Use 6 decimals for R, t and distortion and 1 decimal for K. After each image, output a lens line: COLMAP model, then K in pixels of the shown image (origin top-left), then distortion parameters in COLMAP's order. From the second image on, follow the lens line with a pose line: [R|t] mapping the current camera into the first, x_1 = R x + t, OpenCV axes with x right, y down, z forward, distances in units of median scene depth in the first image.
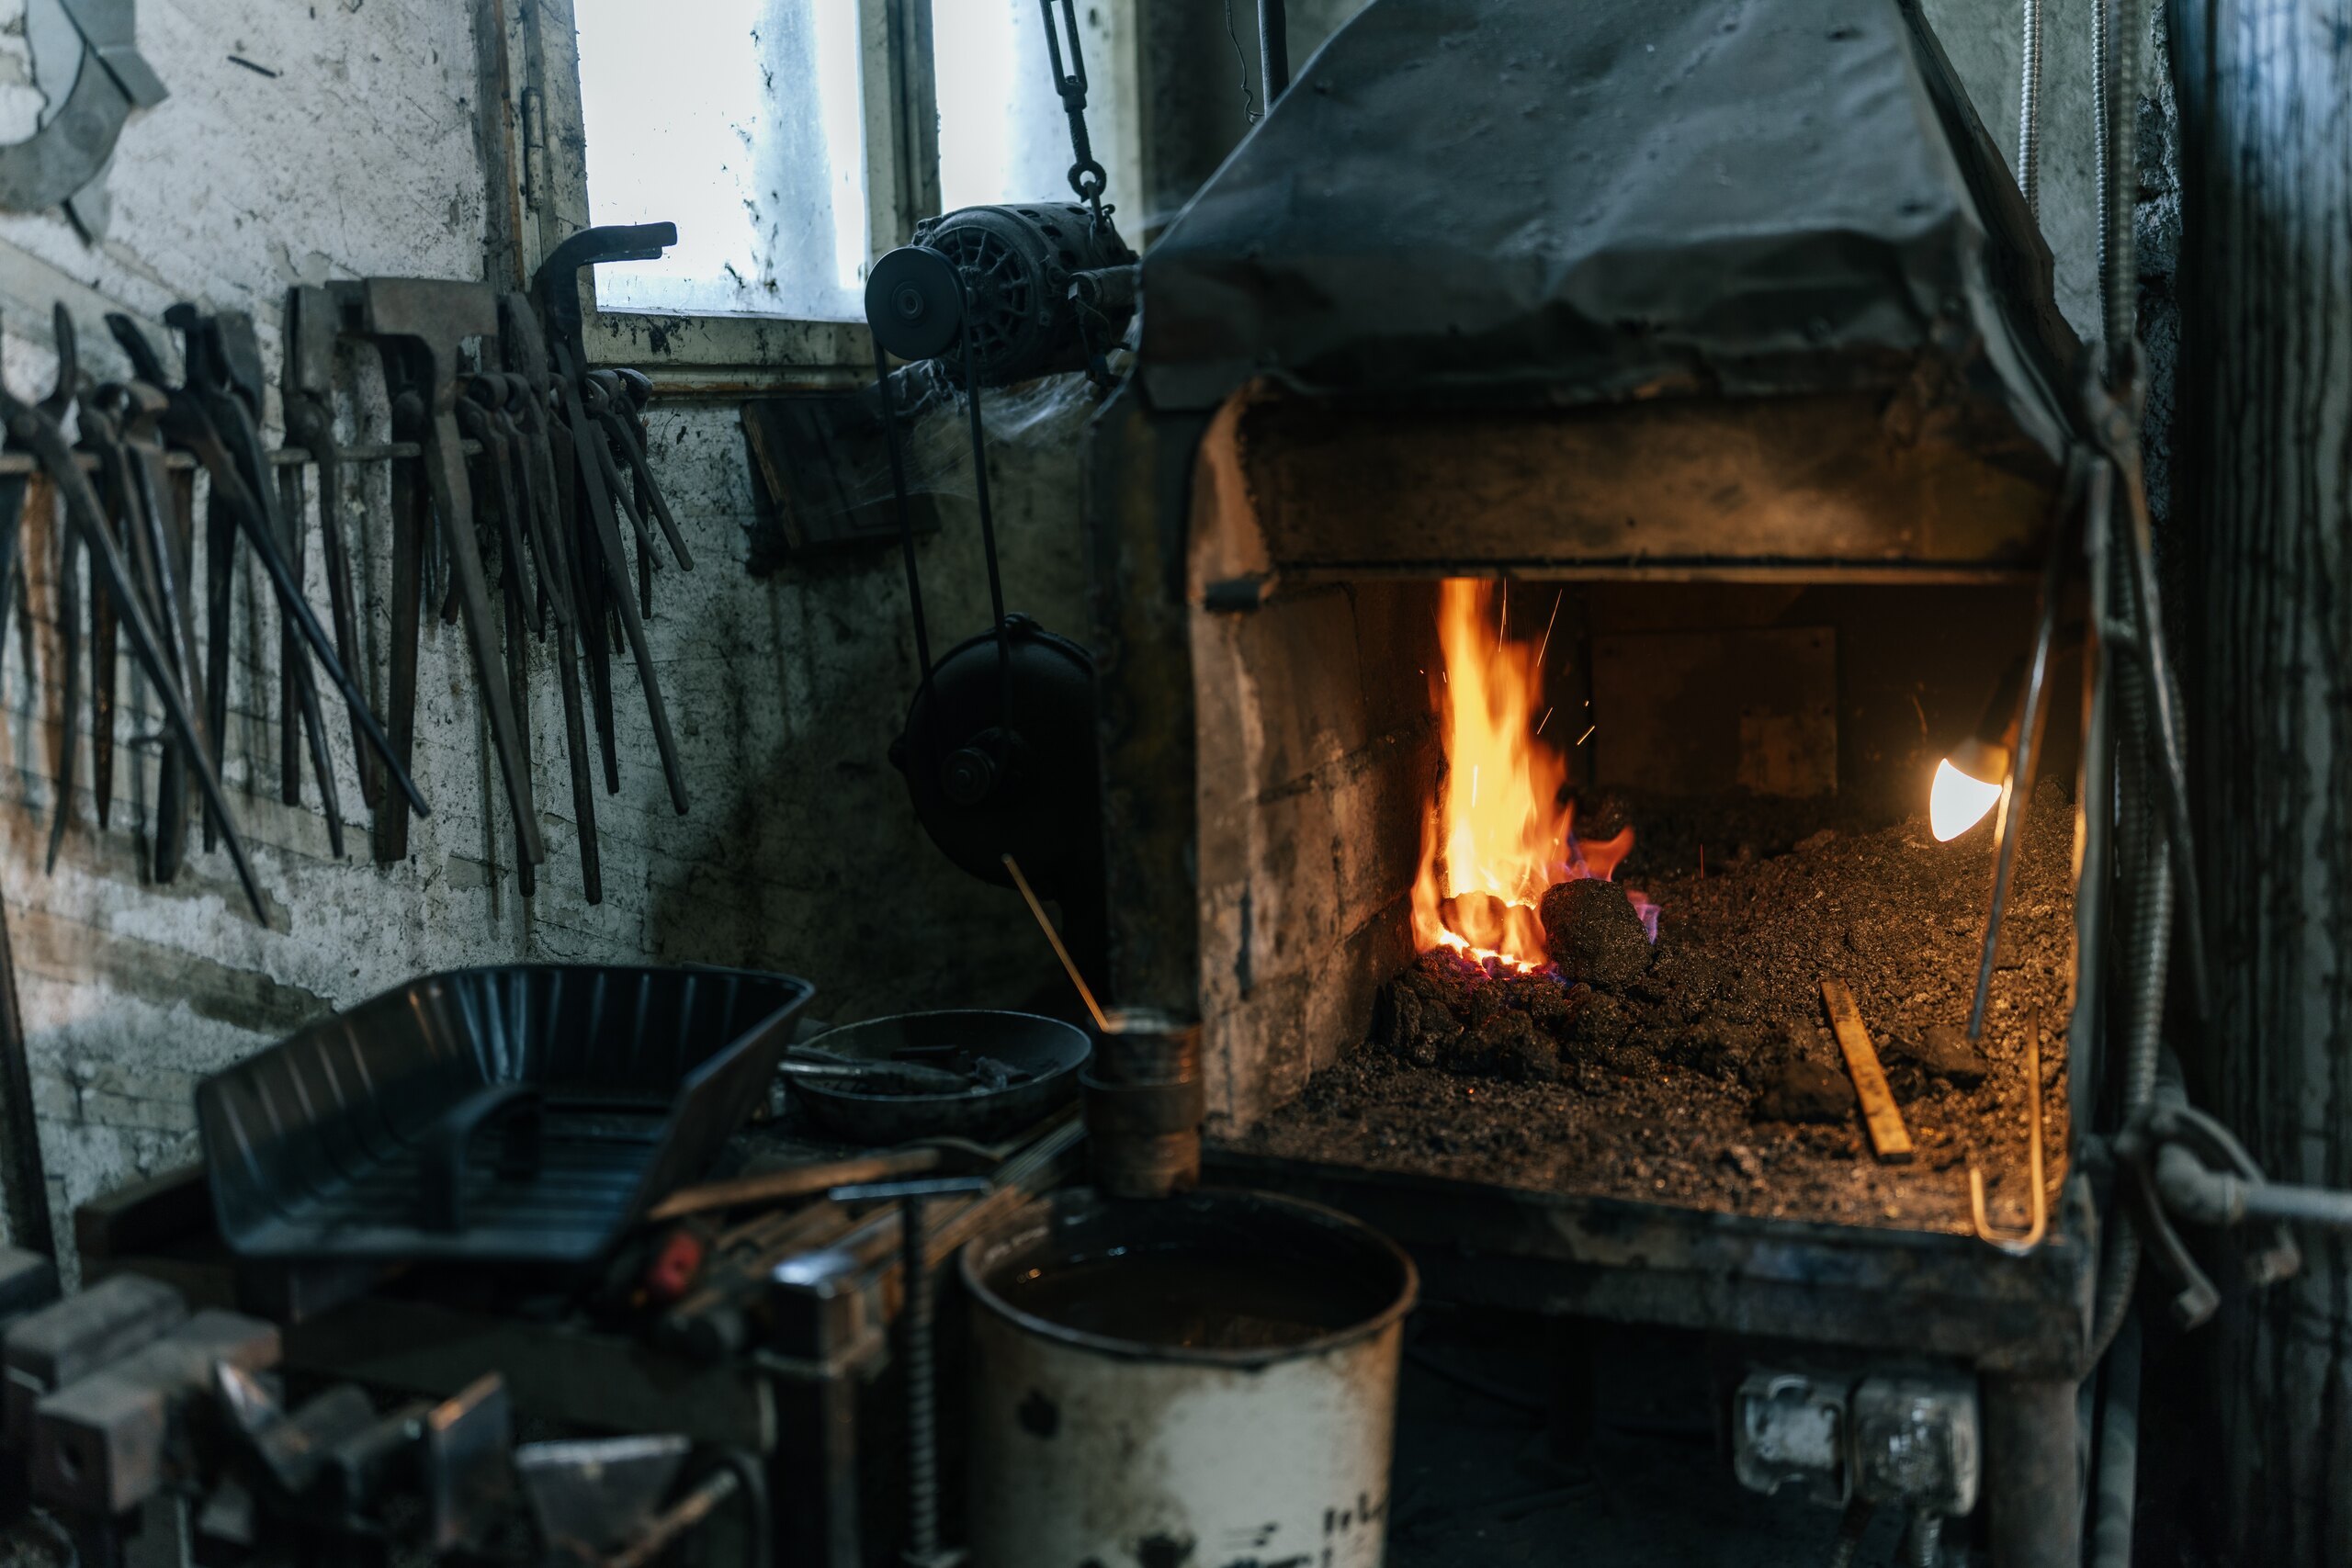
lens RADIAL K [[2847.9, 0, 1176.0], [0, 2847.9, 685.6], [0, 0, 1]] dist [0.003694, -0.002152]
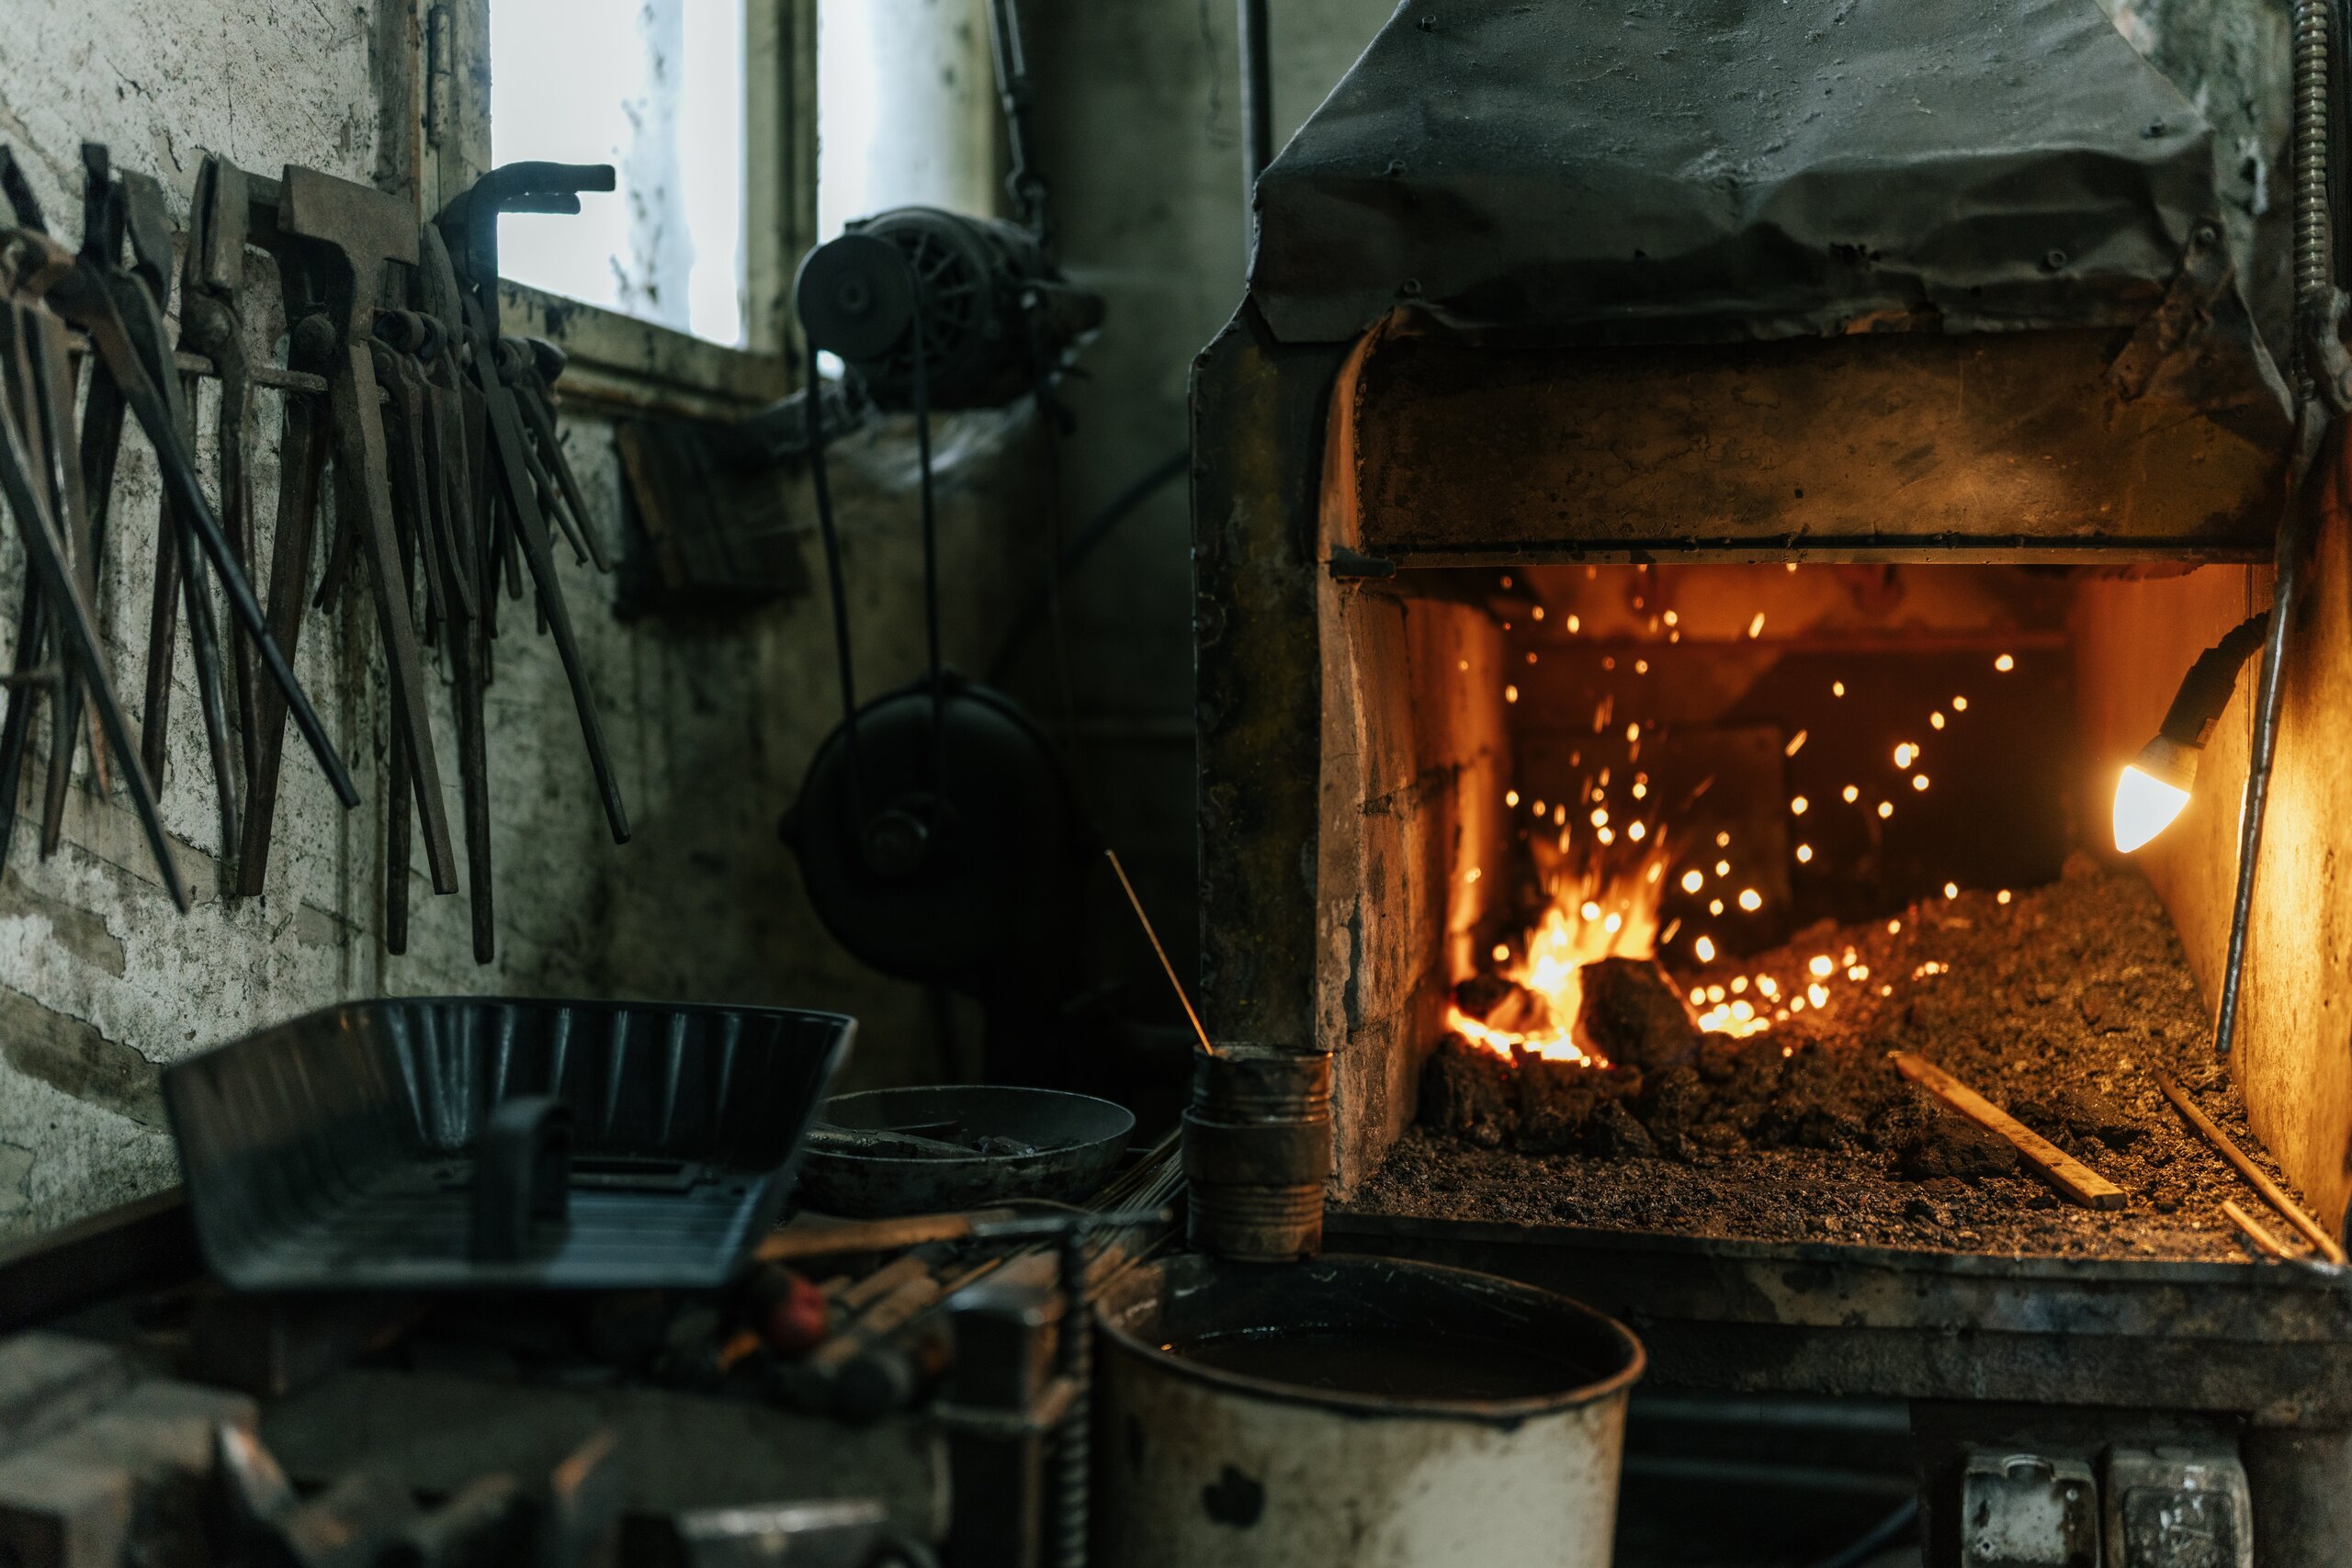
lens RADIAL K [[2847.9, 0, 1176.0], [0, 2847.9, 685.6], [0, 0, 1]] dist [0.003694, -0.002152]
pose [[0.976223, 0.035748, 0.213799, -0.213735], [-0.007443, 0.991254, -0.131756, 0.118253], [-0.216639, 0.127032, 0.967952, 0.173281]]
